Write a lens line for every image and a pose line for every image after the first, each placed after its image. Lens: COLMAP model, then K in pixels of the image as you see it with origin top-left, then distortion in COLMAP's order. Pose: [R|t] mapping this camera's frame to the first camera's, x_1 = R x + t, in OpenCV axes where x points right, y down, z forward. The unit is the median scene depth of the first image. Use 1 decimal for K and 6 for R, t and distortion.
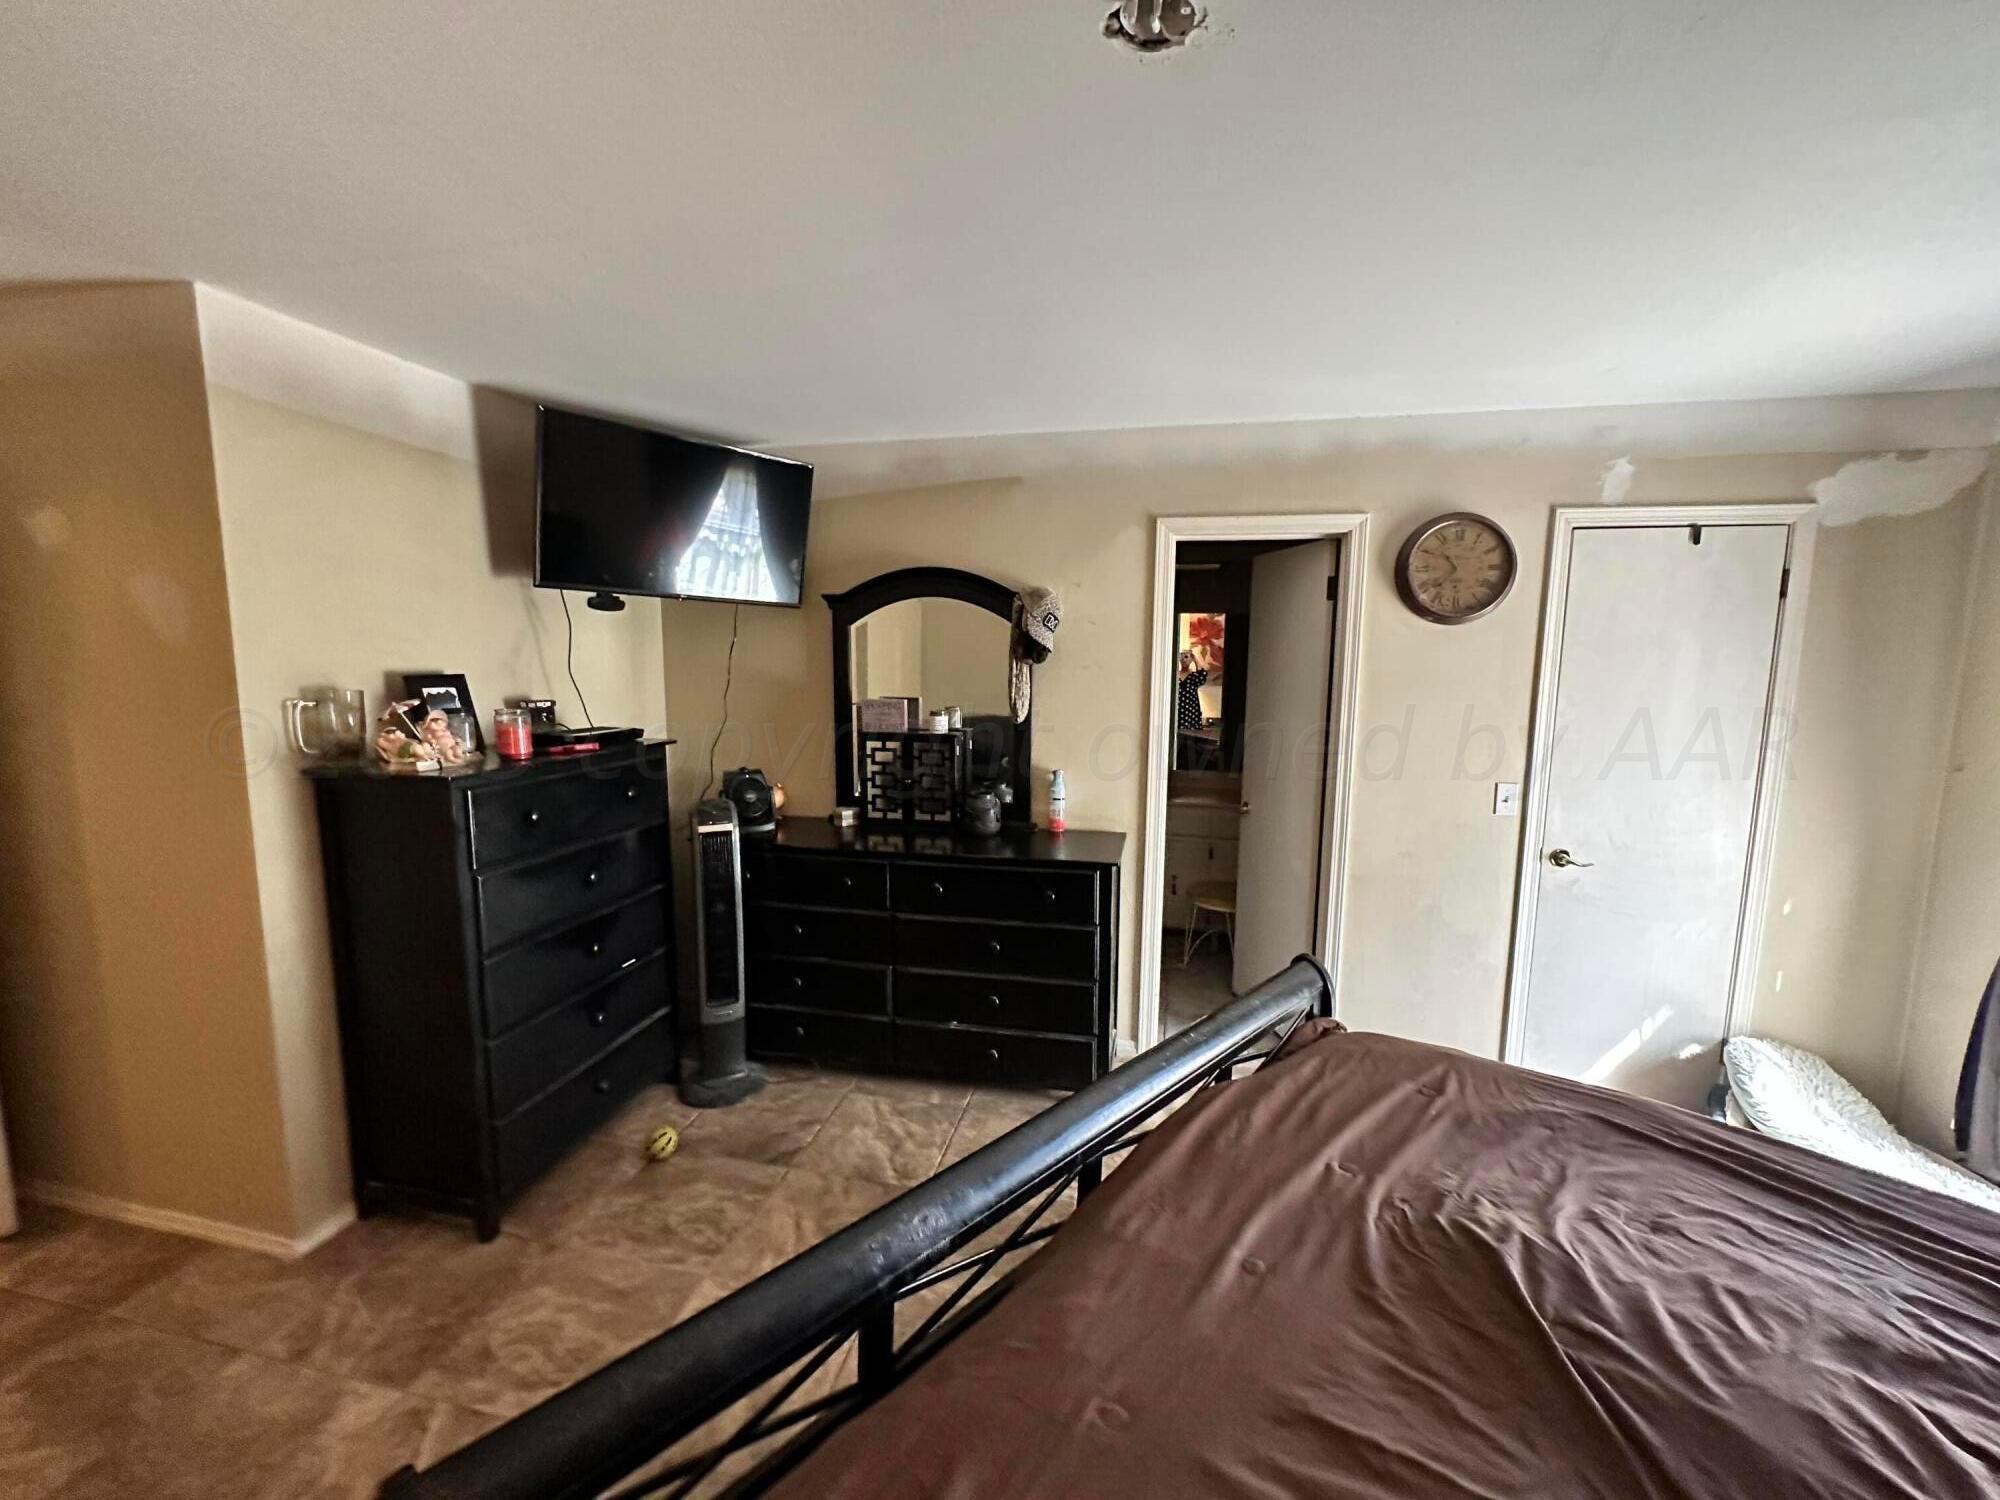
lens RADIAL K [[803.0, 0, 1001.2], [0, 803.0, 748.8], [0, 0, 1]] dist [-0.000592, 0.000427]
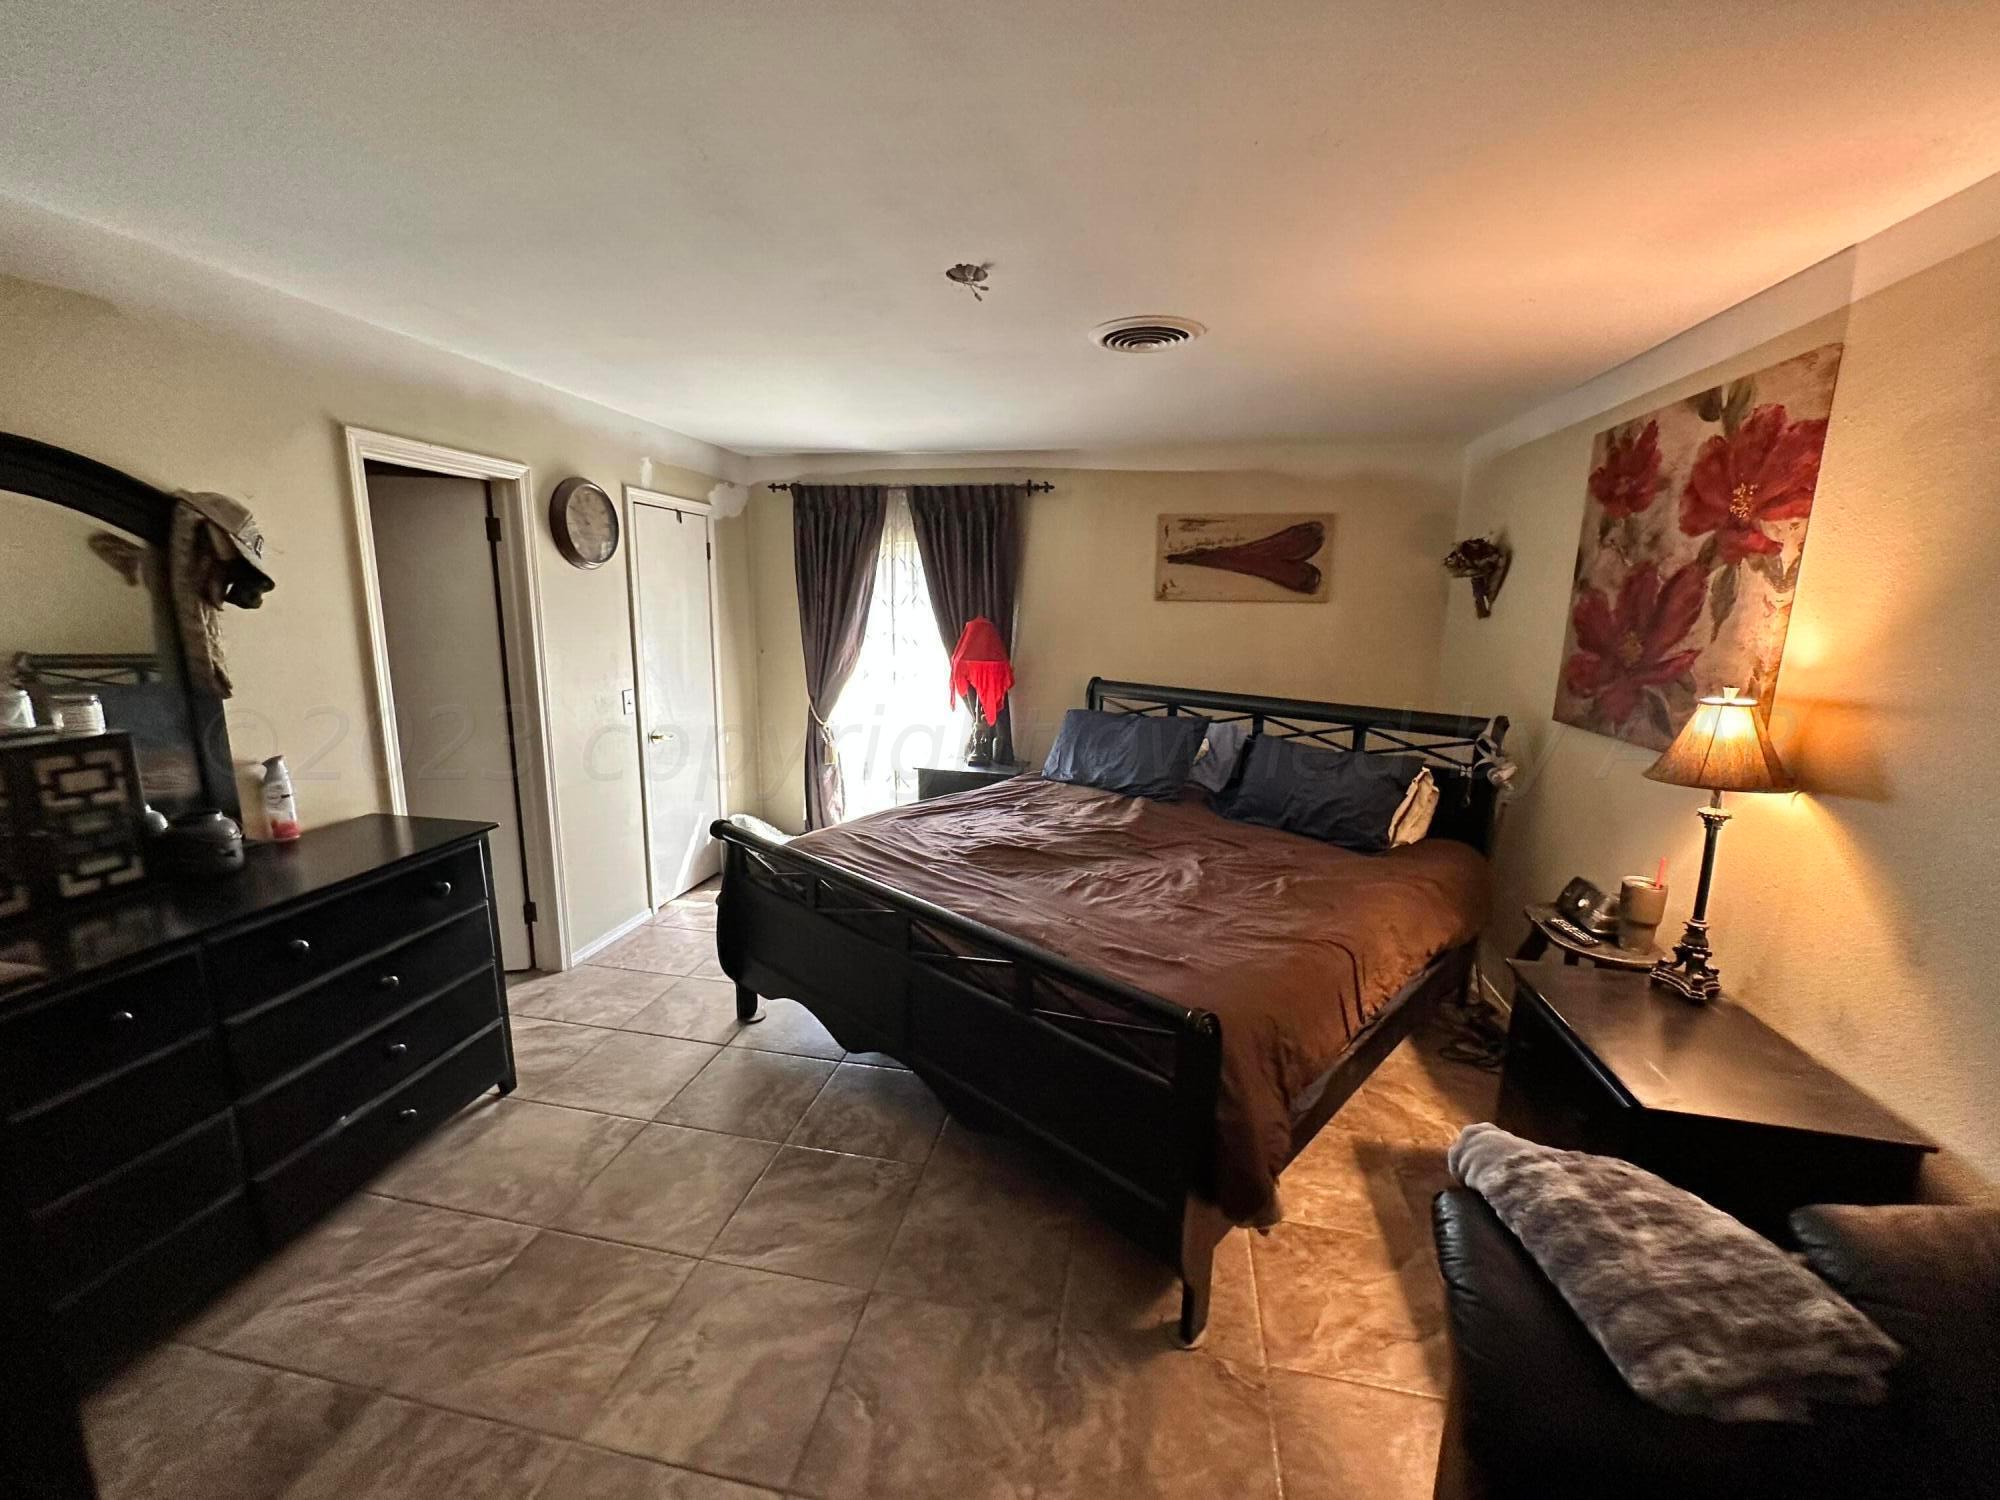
lens RADIAL K [[803.0, 0, 999.9], [0, 803.0, 748.6], [0, 0, 1]] dist [-0.000592, 0.000427]
pose [[-0.004562, -0.188492, 0.982064, -0.720664], [0.117131, 0.975213, 0.187722, -0.044365], [-0.993106, 0.115887, 0.017629, 0.385561]]
